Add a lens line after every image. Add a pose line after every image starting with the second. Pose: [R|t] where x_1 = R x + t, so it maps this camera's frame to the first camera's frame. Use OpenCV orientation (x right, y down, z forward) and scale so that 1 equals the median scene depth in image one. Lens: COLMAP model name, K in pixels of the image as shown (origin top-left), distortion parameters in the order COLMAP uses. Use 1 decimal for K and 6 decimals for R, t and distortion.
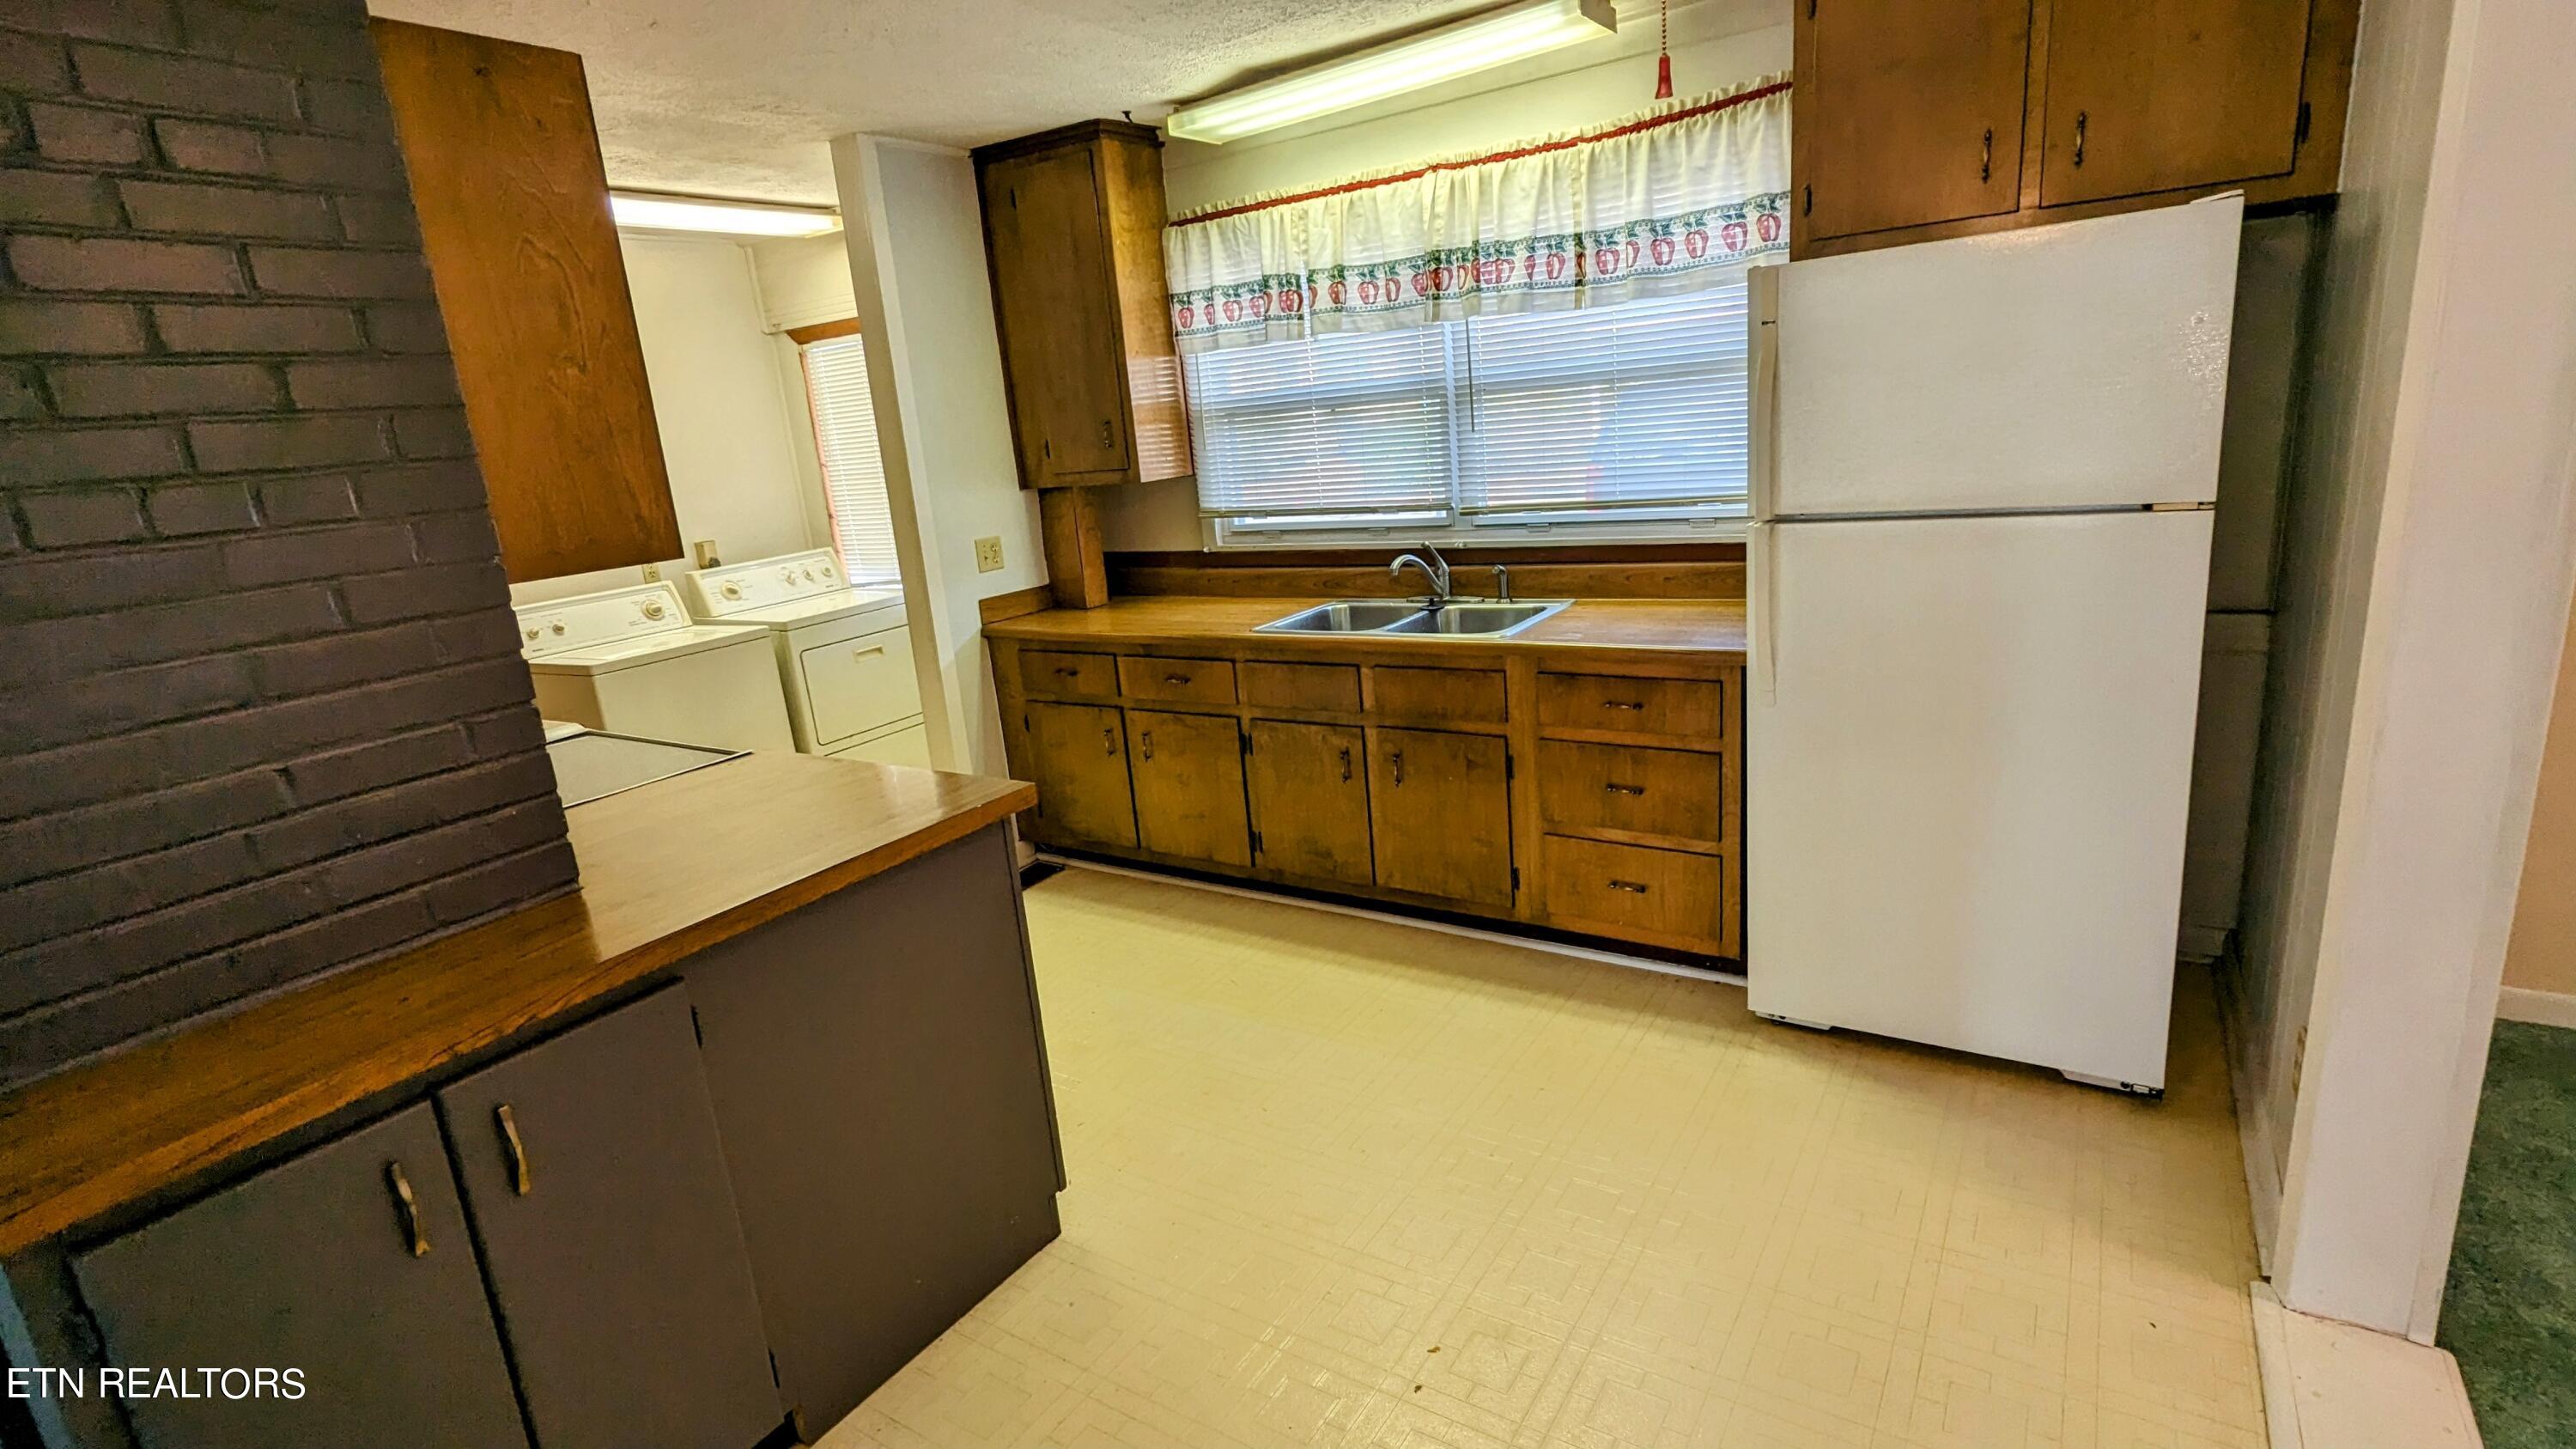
lens RADIAL K [[1209.4, 0, 1276.6], [0, 1209.4, 729.4], [0, 0, 1]] dist [-0.000356, -0.000024]
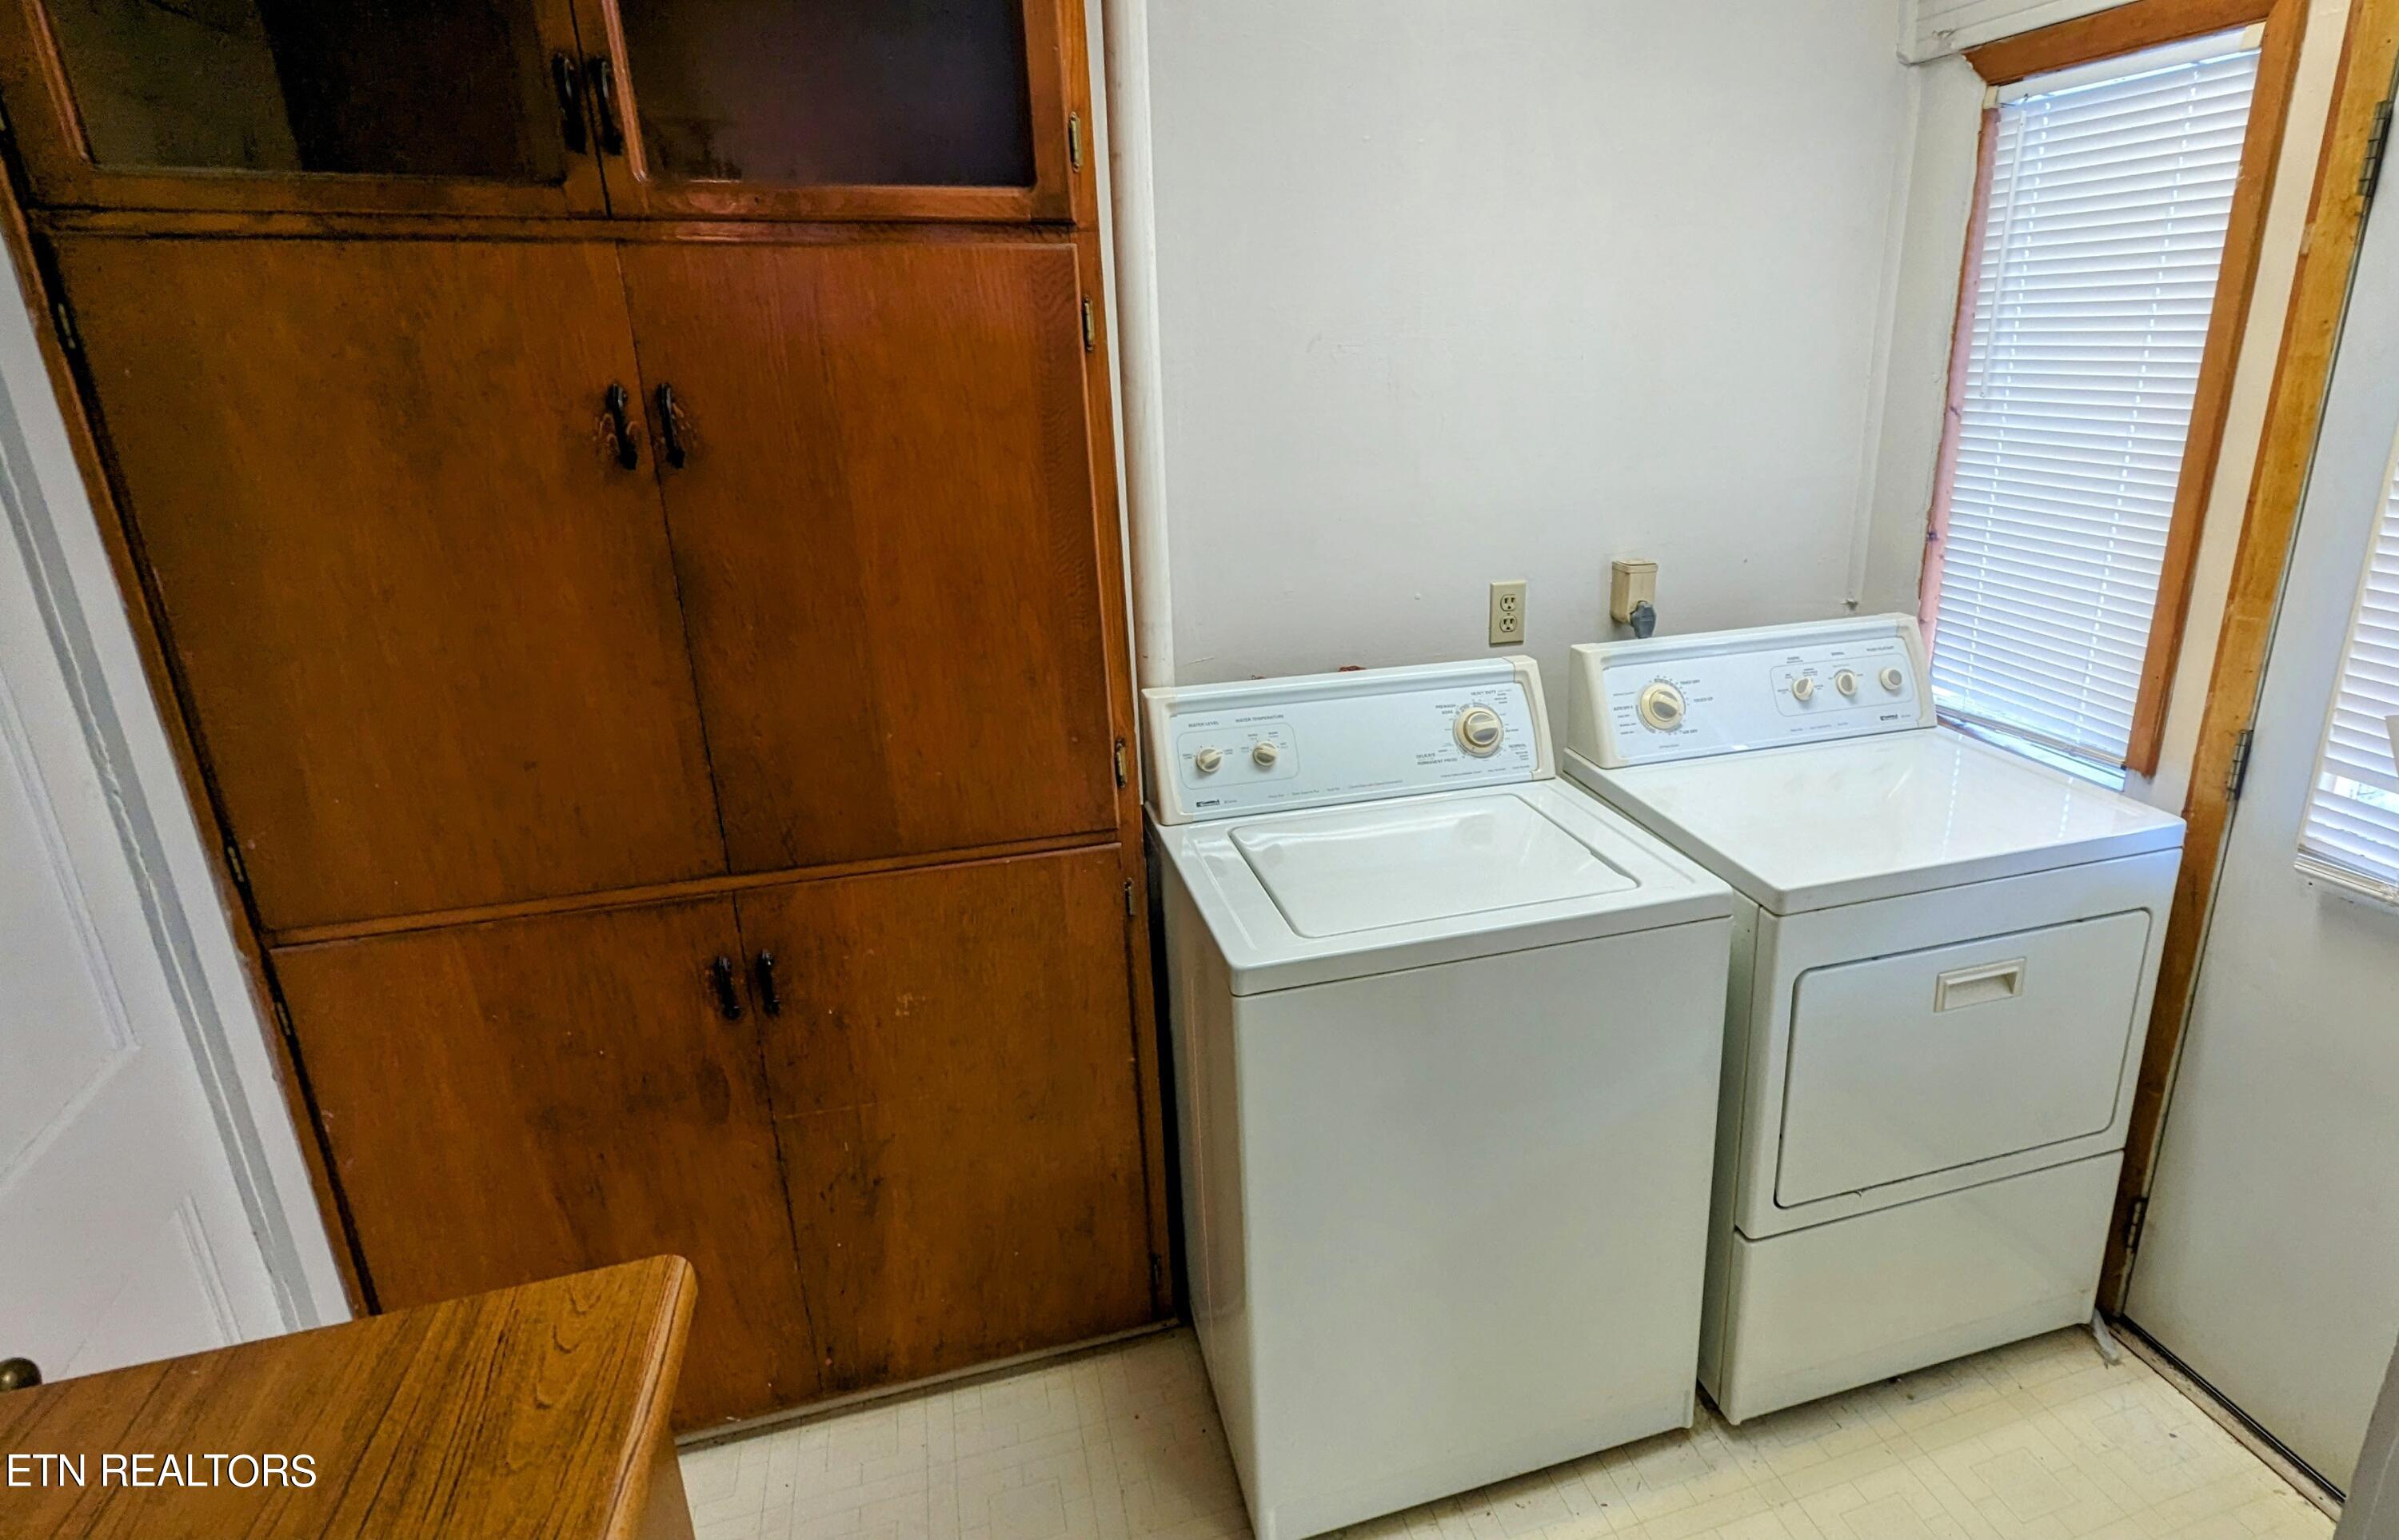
lens RADIAL K [[1283.5, 0, 1360.1], [0, 1283.5, 770.1], [0, 0, 1]] dist [-0.004639, 0.000098]
pose [[0.787819, 0.273170, -0.552015, -0.304480], [-0.214258, 0.961836, 0.170191, -0.155081], [0.577439, -0.015806, 0.816281, 0.624002]]
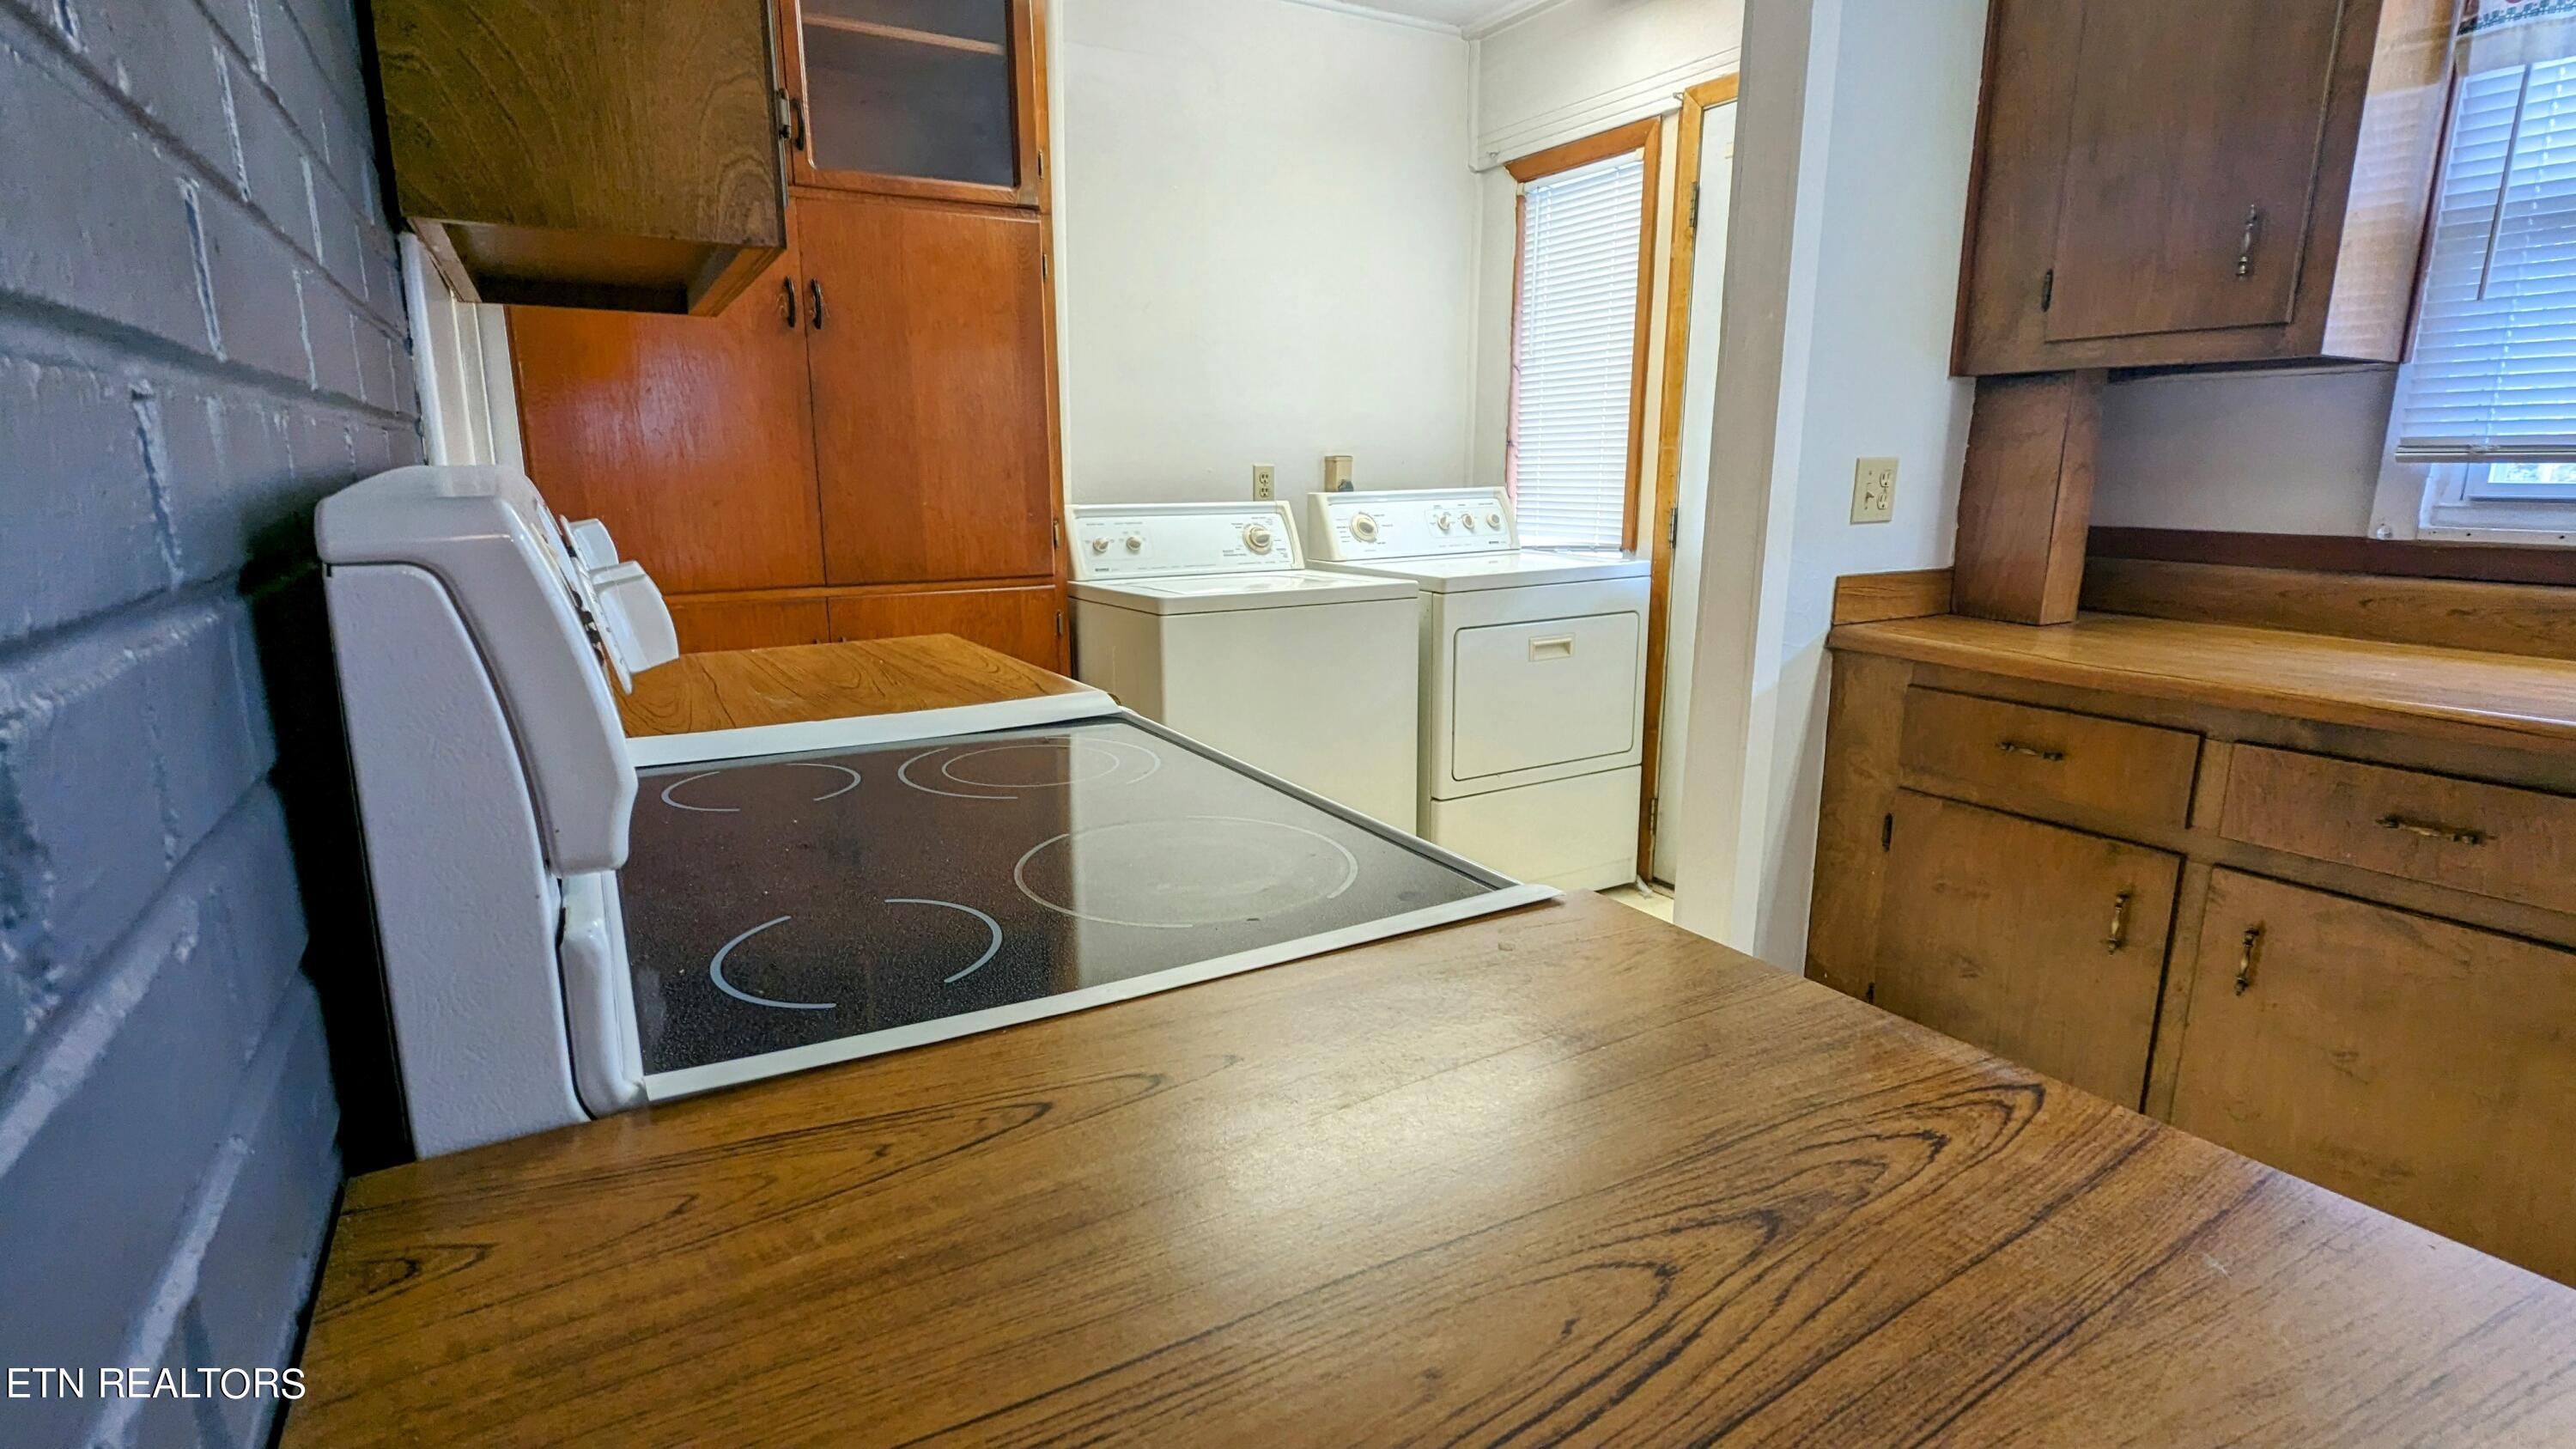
lens RADIAL K [[1209.4, 0, 1276.6], [0, 1209.4, 729.4], [0, 0, 1]] dist [-0.000356, -0.000024]
pose [[0.898171, 0.178517, -0.401772, -0.215825], [-0.186798, 0.982218, 0.018833, -0.007715], [0.397989, 0.058135, 0.915546, 0.390657]]
